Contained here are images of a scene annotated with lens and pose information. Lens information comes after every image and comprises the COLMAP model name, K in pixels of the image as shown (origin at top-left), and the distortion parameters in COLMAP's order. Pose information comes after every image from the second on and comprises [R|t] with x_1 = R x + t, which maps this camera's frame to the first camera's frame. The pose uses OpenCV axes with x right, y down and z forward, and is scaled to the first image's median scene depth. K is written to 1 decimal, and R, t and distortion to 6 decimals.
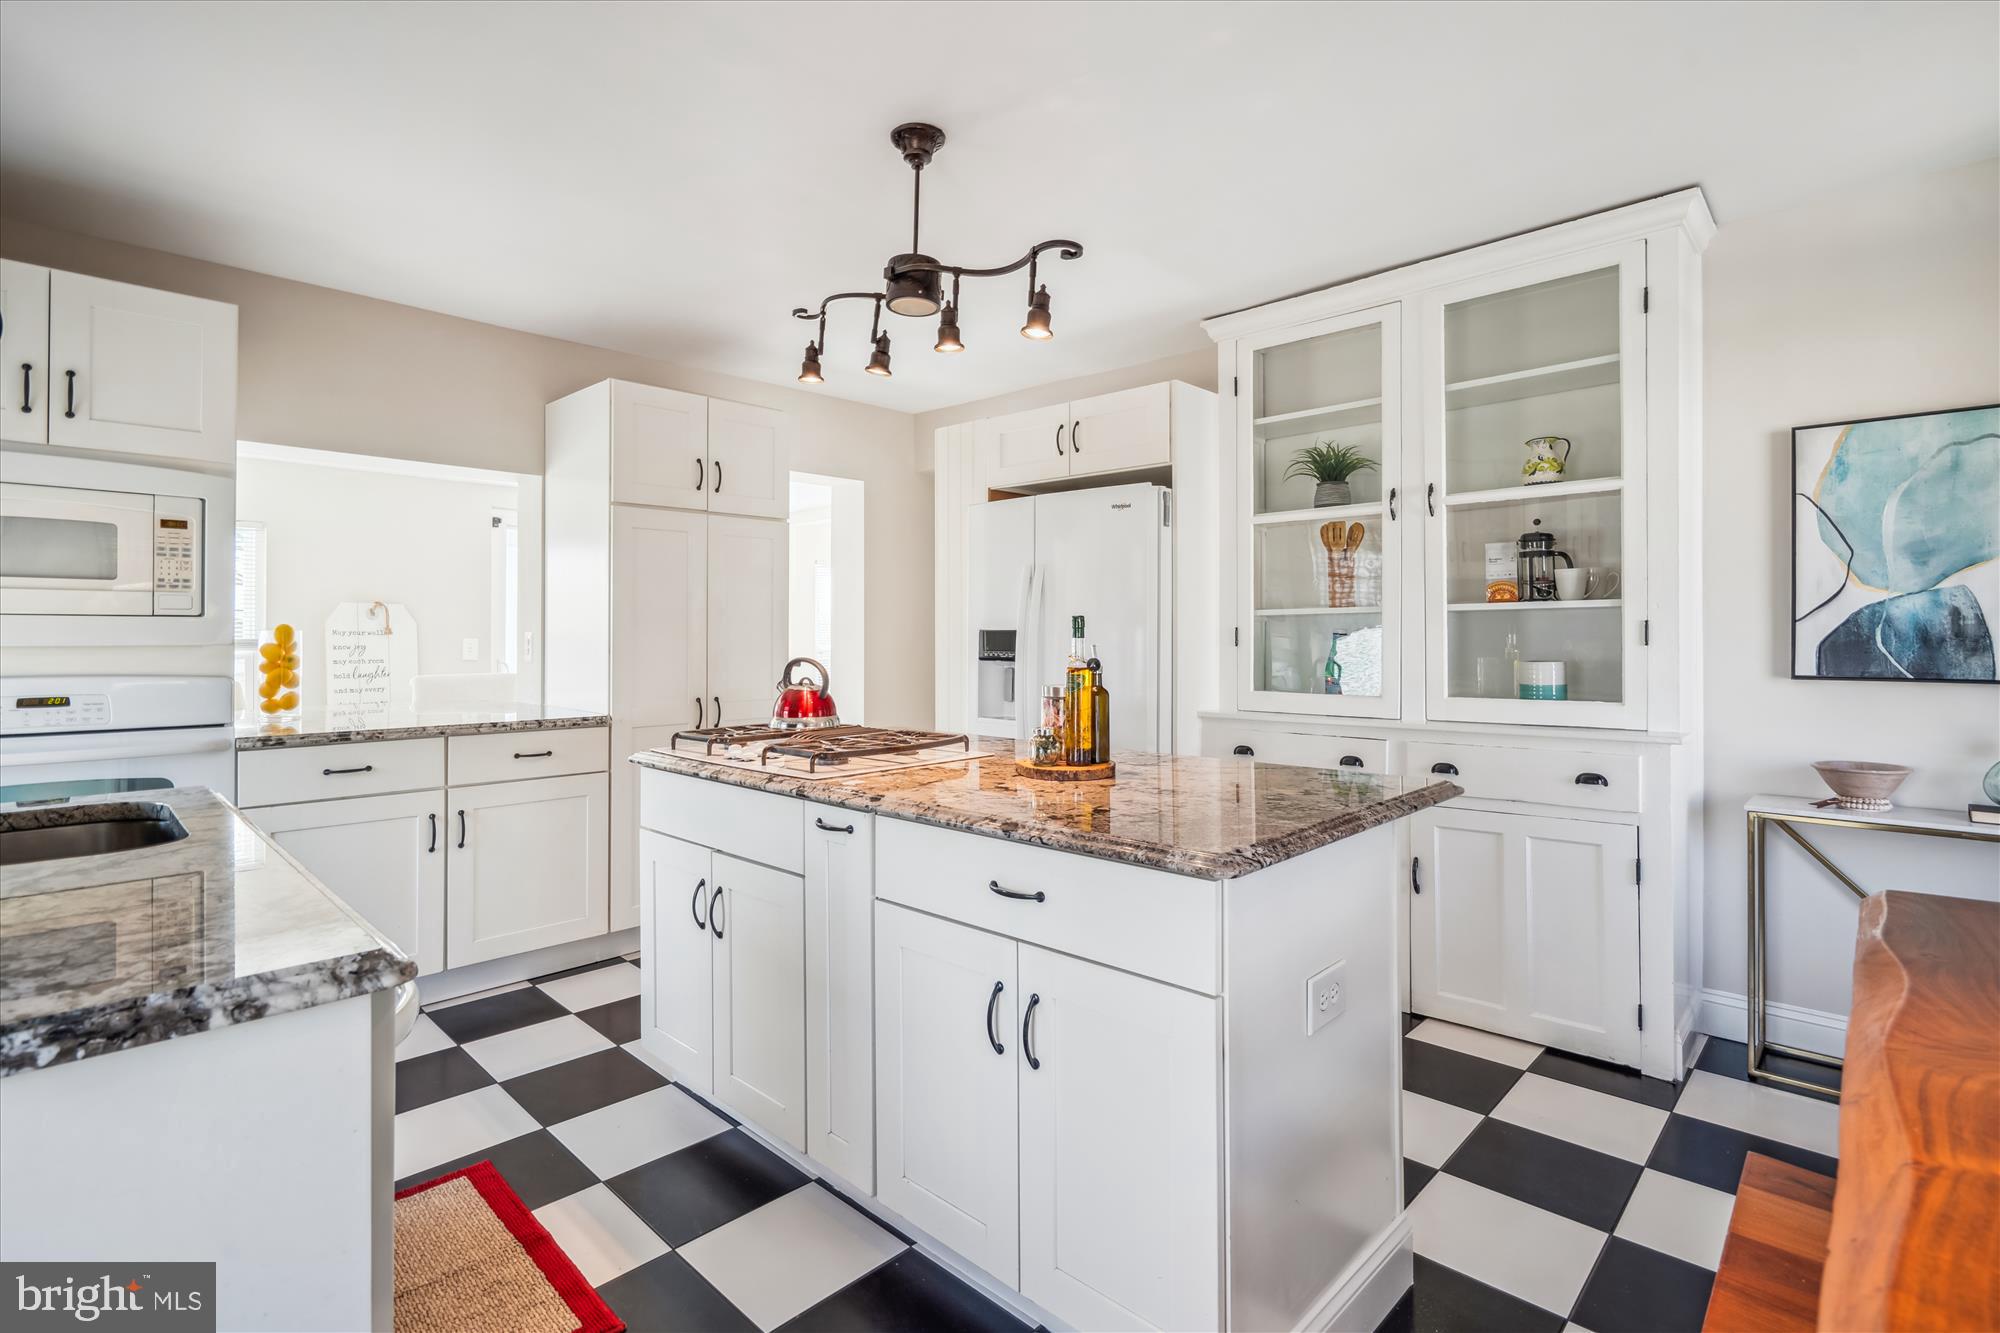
lens RADIAL K [[936.0, 0, 1003.5], [0, 936.0, 643.0], [0, 0, 1]] dist [-0.051897, -0.000198]
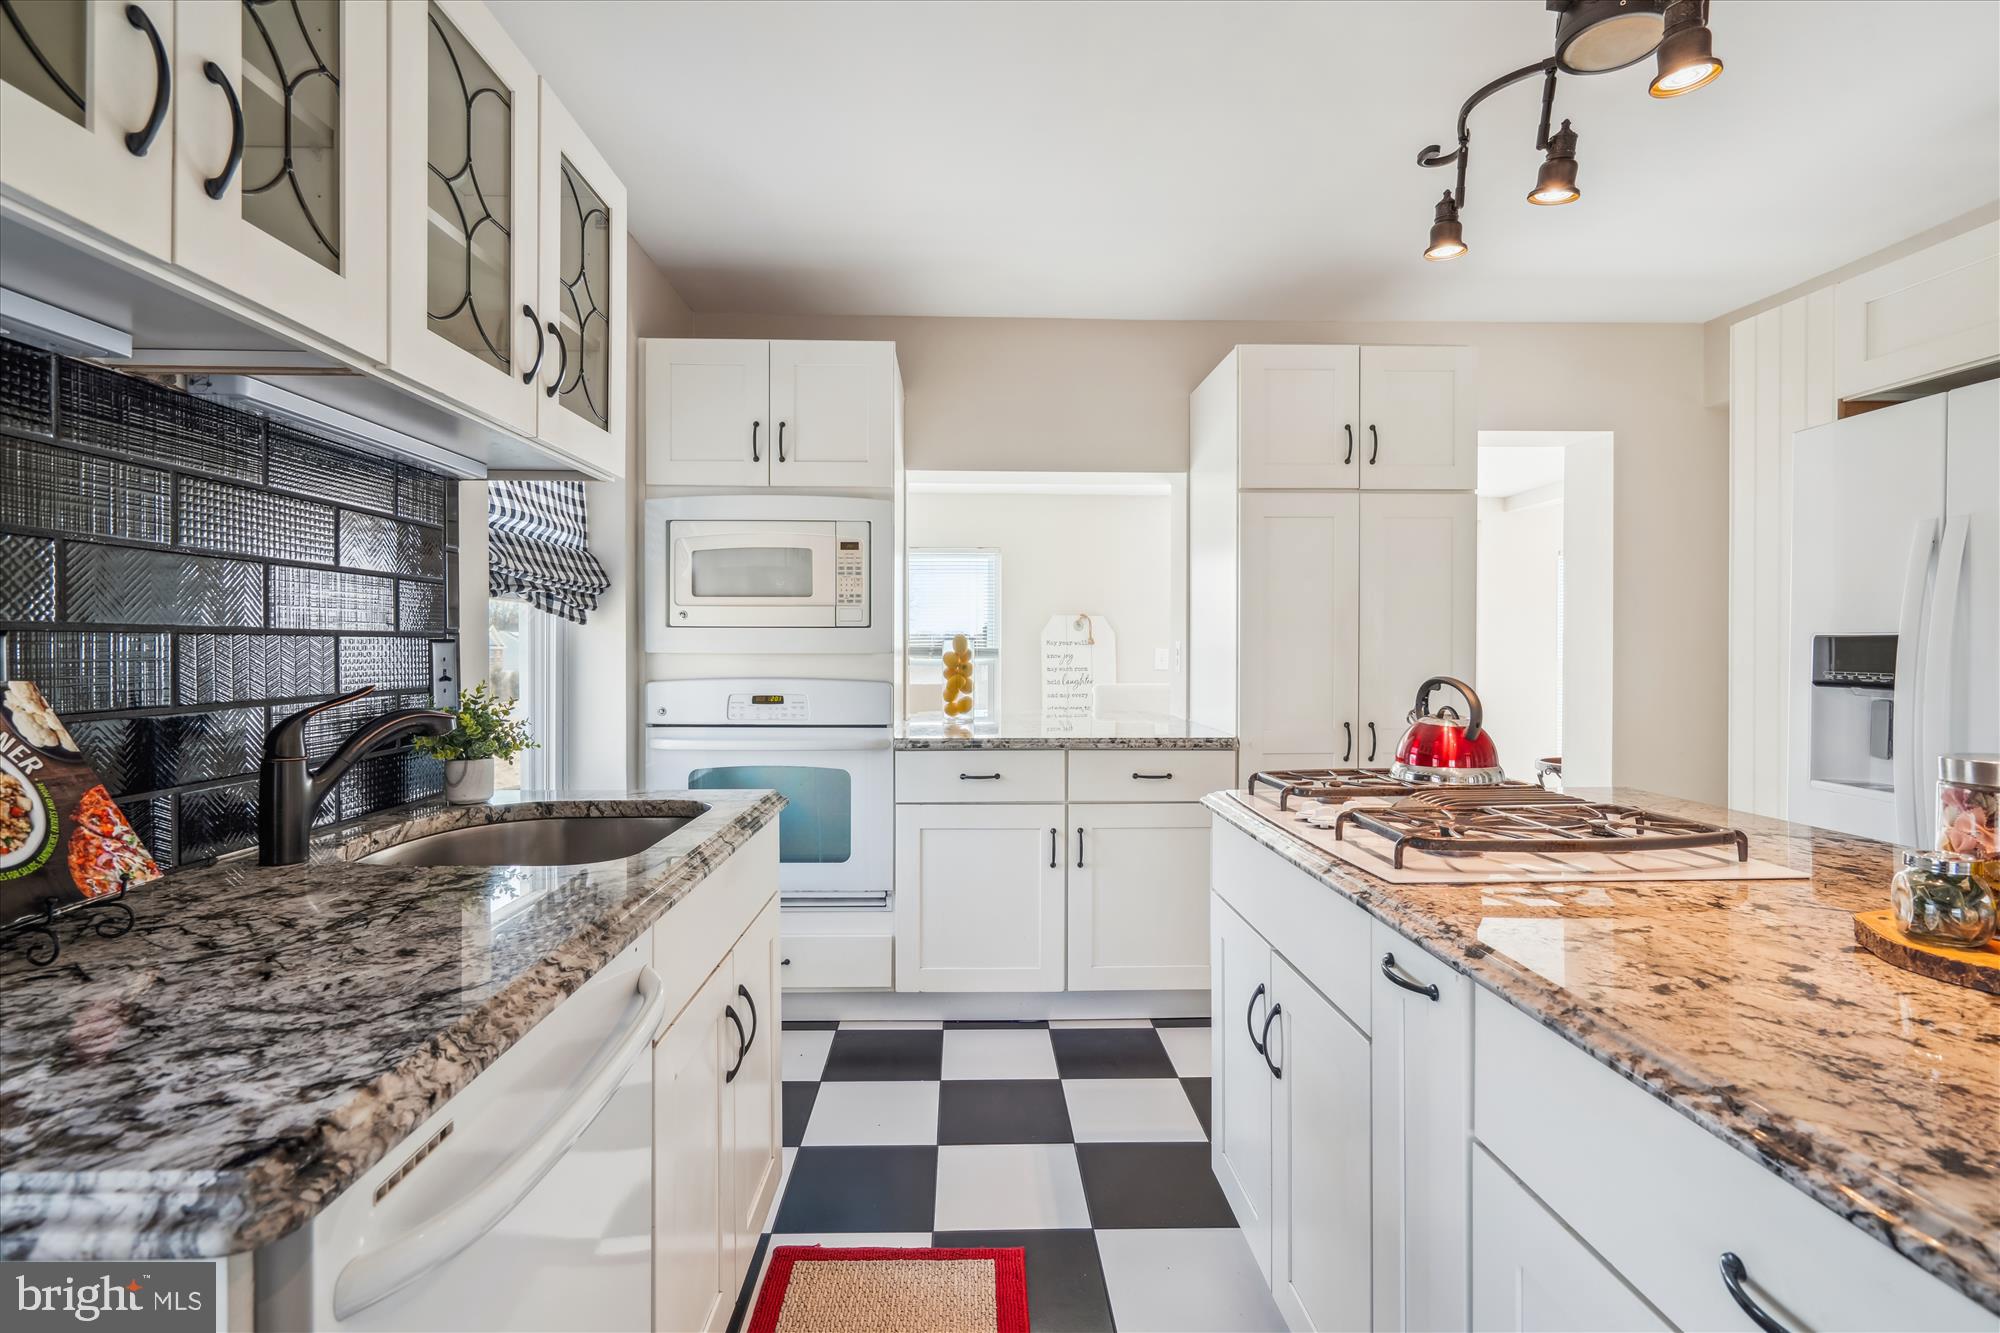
lens RADIAL K [[924.8, 0, 992.4], [0, 924.8, 657.1], [0, 0, 1]] dist [-0.005714, 0.000418]
pose [[0.710257, 0.008782, -0.703888, 0.021470], [-0.006291, 0.999961, 0.006128, -0.000845], [0.703915, 0.000076, 0.710284, 0.275582]]
